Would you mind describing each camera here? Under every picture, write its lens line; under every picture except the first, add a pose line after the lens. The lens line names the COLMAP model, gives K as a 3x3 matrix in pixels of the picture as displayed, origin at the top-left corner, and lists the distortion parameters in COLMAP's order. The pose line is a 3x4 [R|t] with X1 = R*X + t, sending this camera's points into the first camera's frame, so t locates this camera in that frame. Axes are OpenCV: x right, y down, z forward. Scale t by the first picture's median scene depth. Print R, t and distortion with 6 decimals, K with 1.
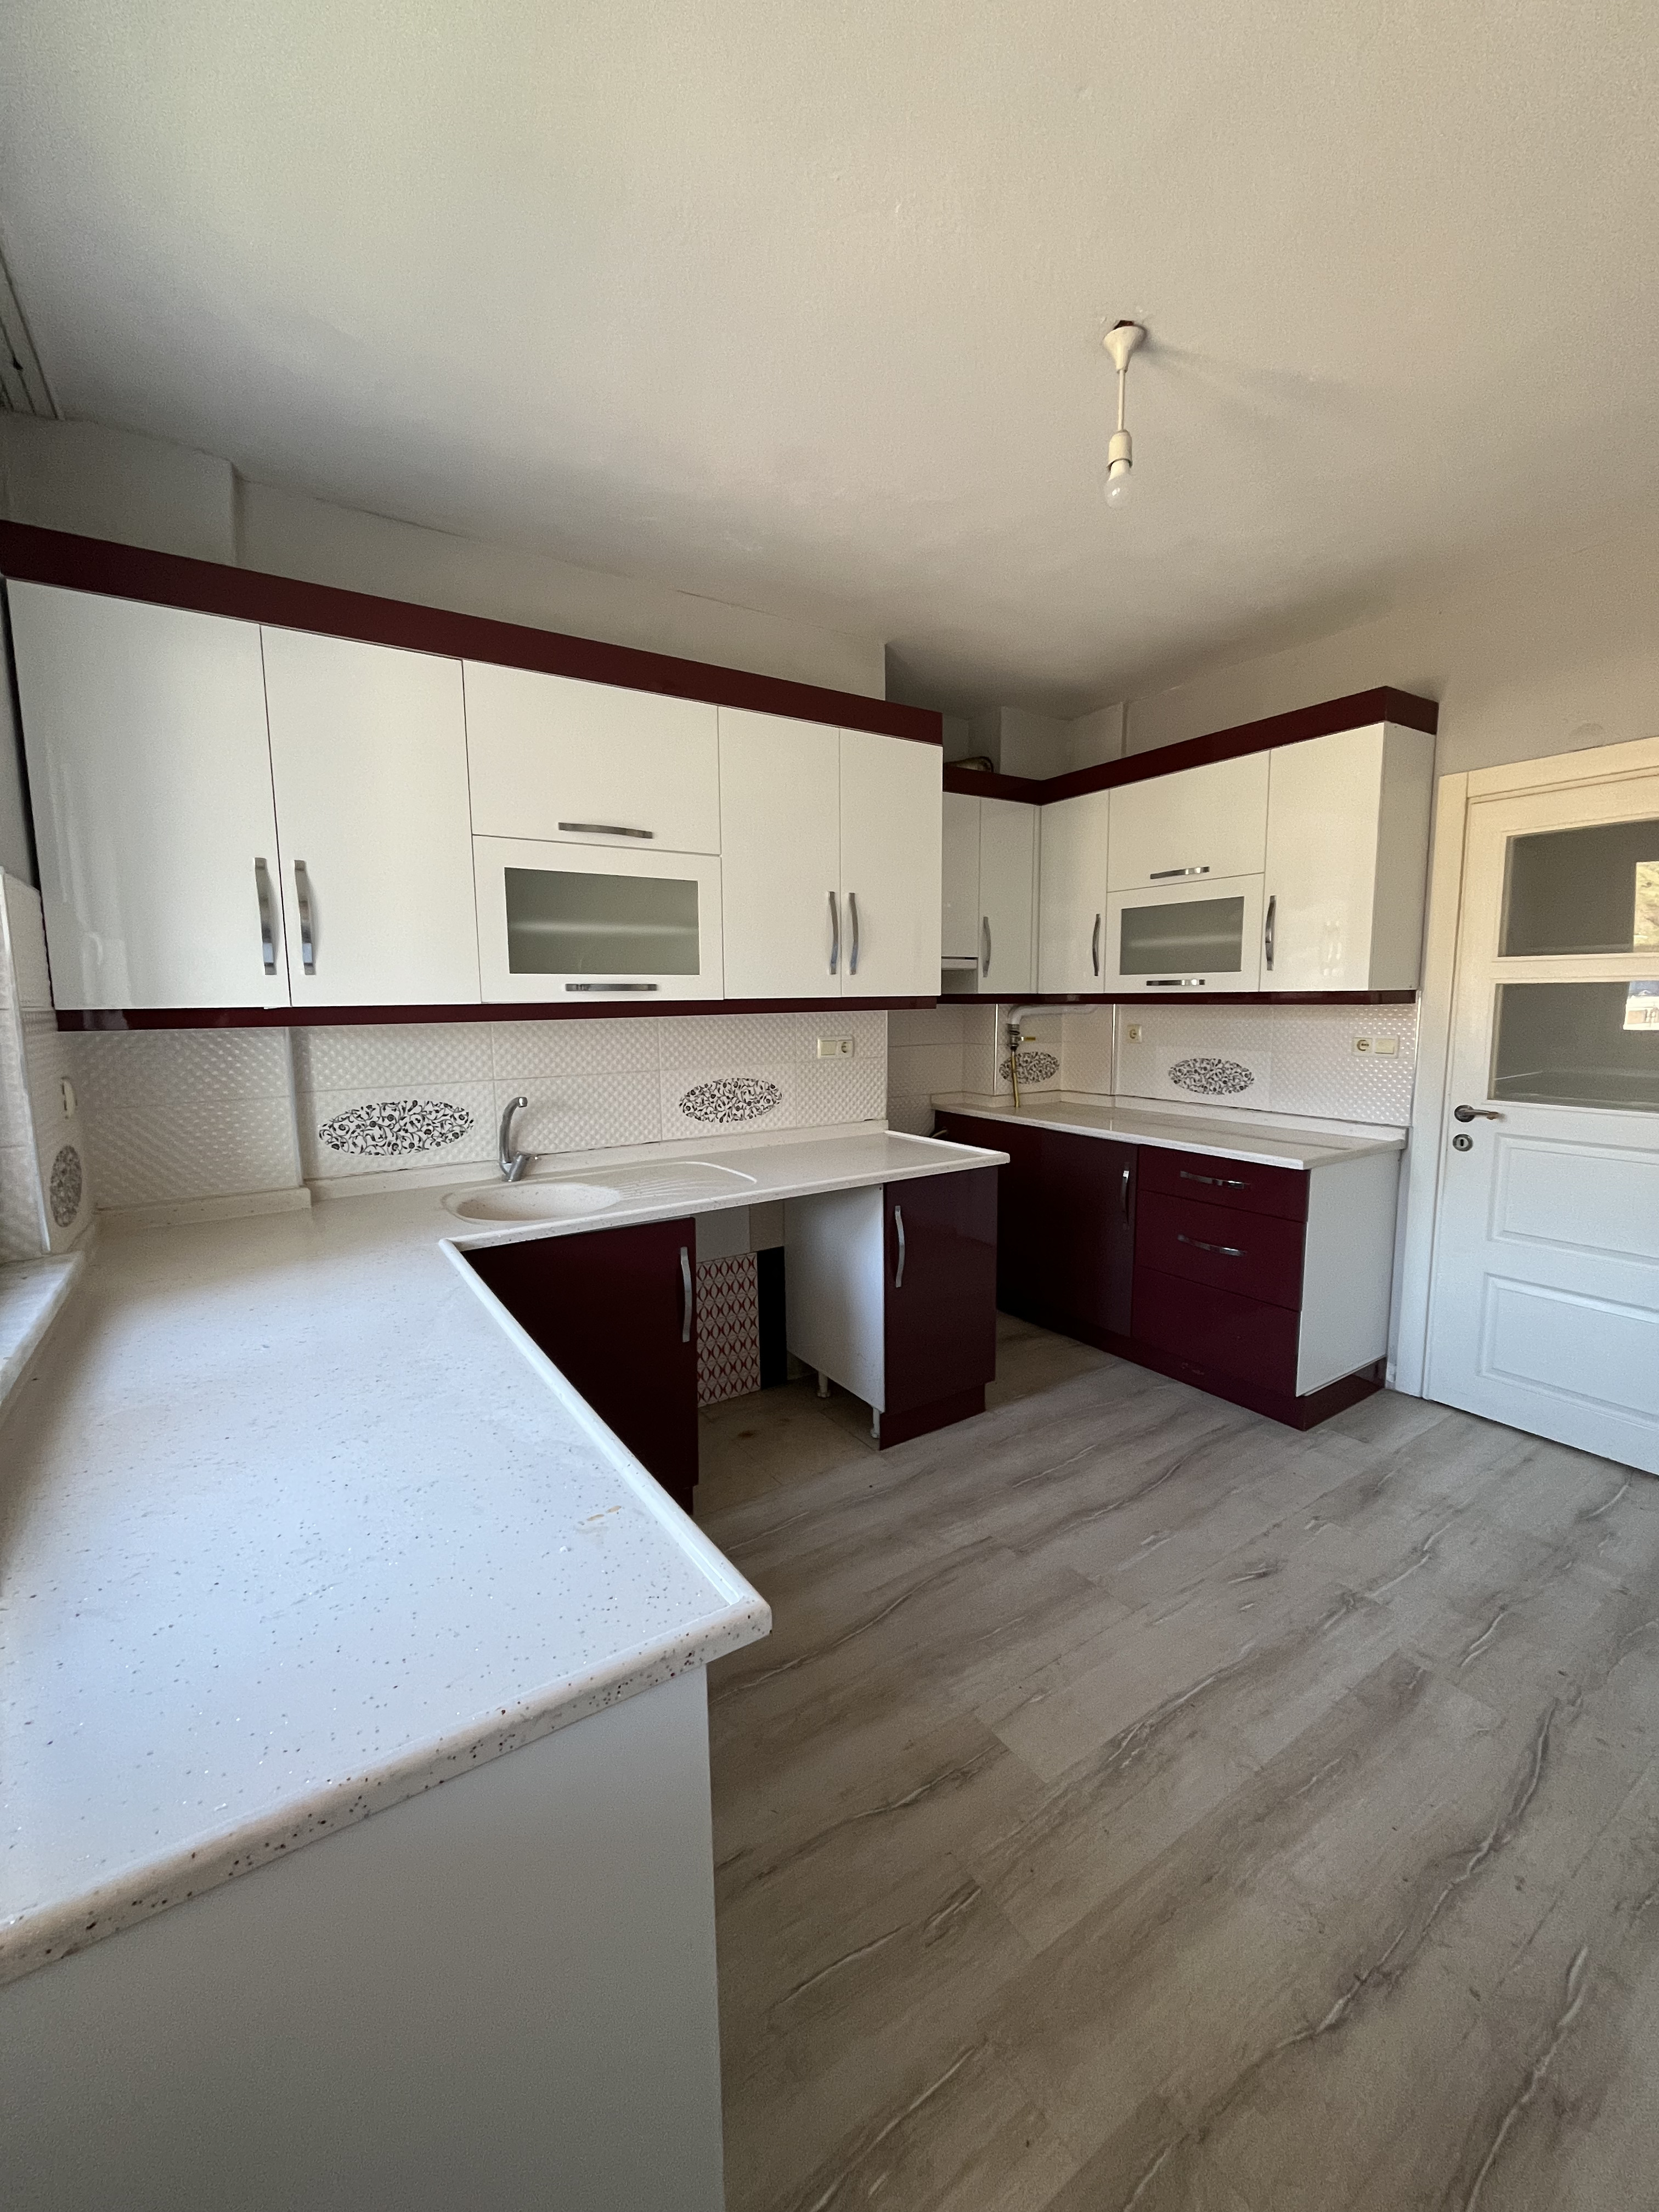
lens RADIAL K [[888.3, 0, 824.5], [0, 888.3, 1095.1], [0, 0, 1]] dist [-0.001584, -0.000332]
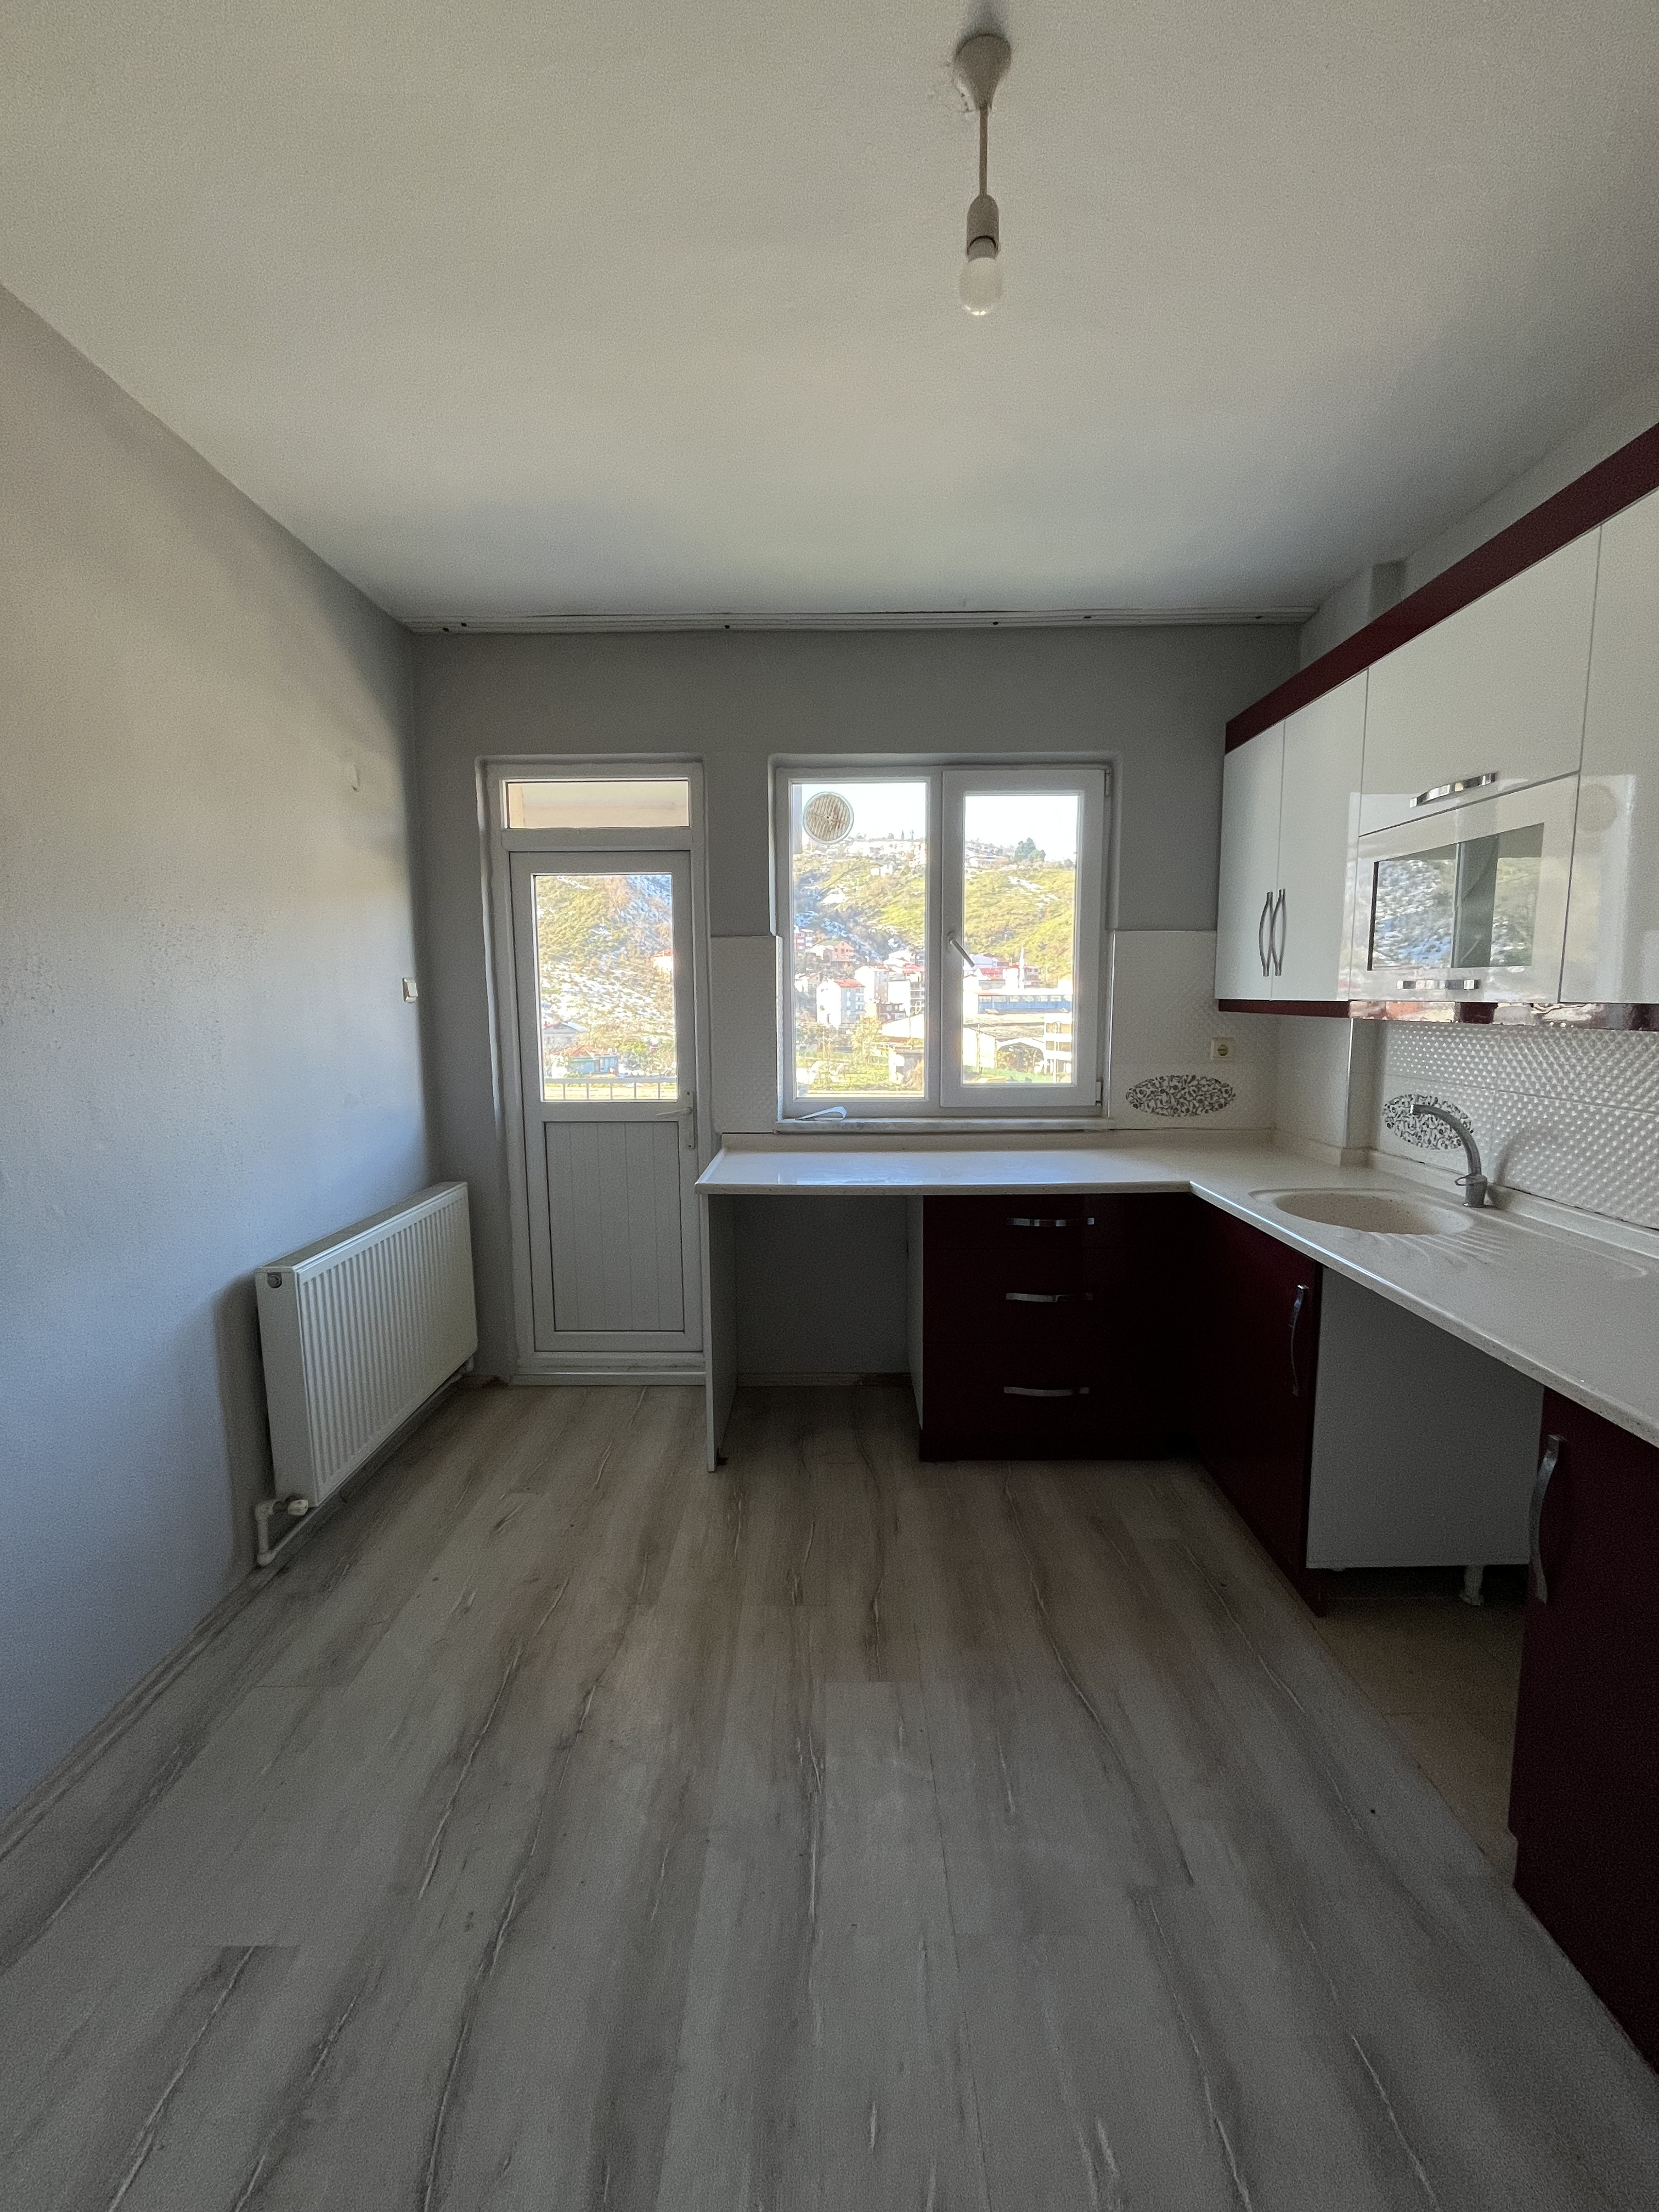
lens RADIAL K [[888.3, 0, 831.0], [0, 888.3, 1088.5], [0, 0, 1]] dist [-0.001584, -0.000332]
pose [[-0.548476, 0.099700, -0.830202, 0.972407], [-0.087068, 0.980659, 0.175290, -0.157670], [0.831621, 0.168427, -0.529187, 1.281704]]
